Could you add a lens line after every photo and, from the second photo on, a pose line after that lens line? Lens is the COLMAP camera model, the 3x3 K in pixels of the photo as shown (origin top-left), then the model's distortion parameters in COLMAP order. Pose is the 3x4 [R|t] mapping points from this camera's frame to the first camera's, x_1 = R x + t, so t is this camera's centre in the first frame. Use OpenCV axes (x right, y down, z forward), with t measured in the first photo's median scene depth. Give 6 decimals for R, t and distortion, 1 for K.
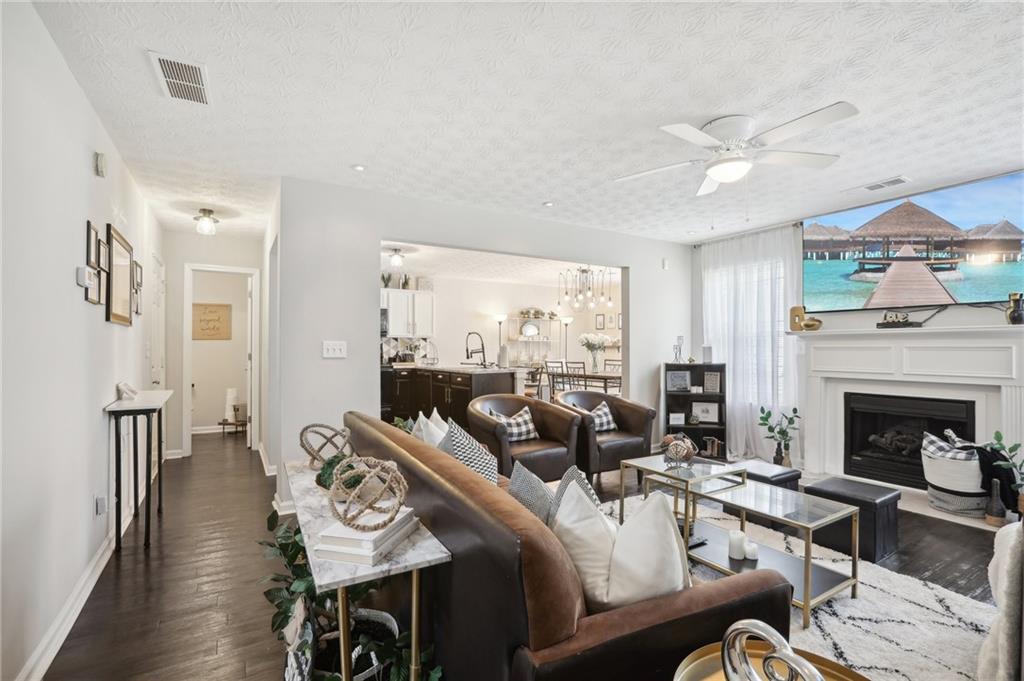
lens RADIAL K [[472.4, 0, 513.3], [0, 472.4, 341.4], [0, 0, 1]] dist [-0.028010, 0.005939]
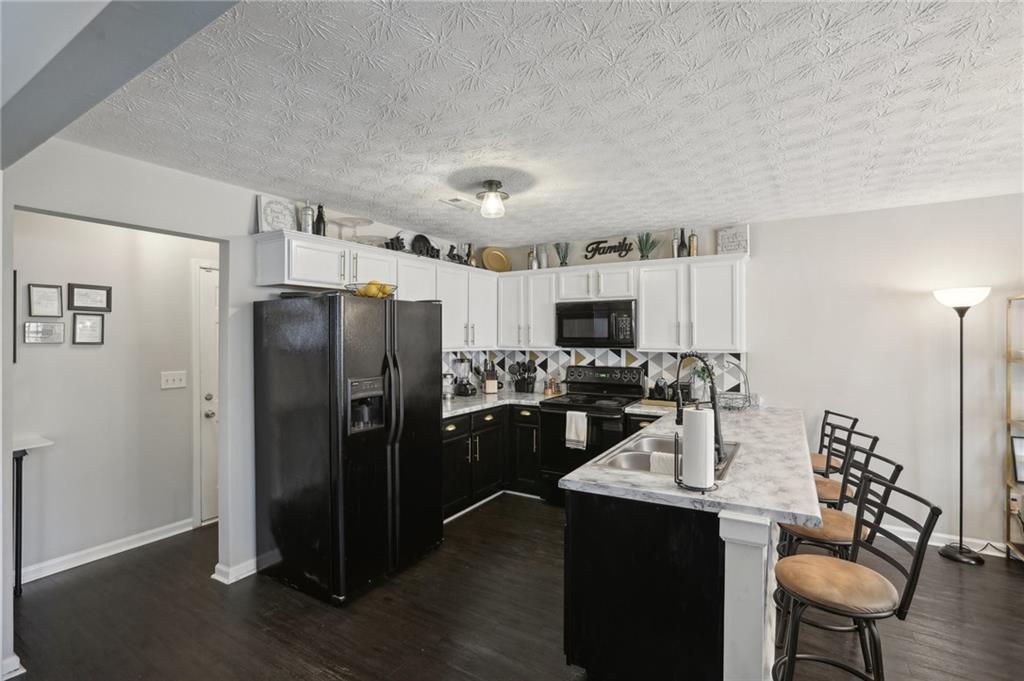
lens RADIAL K [[472.4, 0, 514.2], [0, 472.4, 342.3], [0, 0, 1]] dist [-0.028010, 0.005939]
pose [[0.462766, 0.002435, -0.886477, 0.141529], [0.007858, 0.999946, 0.006849, -0.022852], [0.886446, -0.010136, 0.462721, 0.596158]]
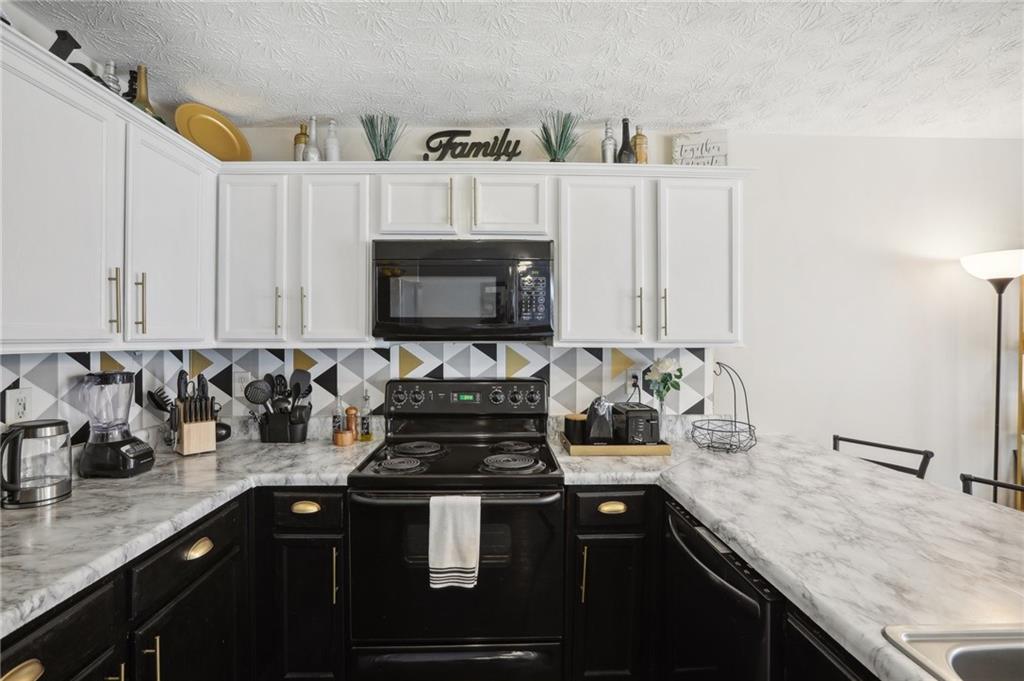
lens RADIAL K [[472.4, 0, 504.7], [0, 472.4, 339.2], [0, 0, 1]] dist [-0.028010, 0.005939]
pose [[0.861532, -0.004754, -0.507681, -0.149146], [0.006586, 0.999977, 0.001811, -0.013172], [0.507660, -0.004904, 0.861543, 0.722155]]
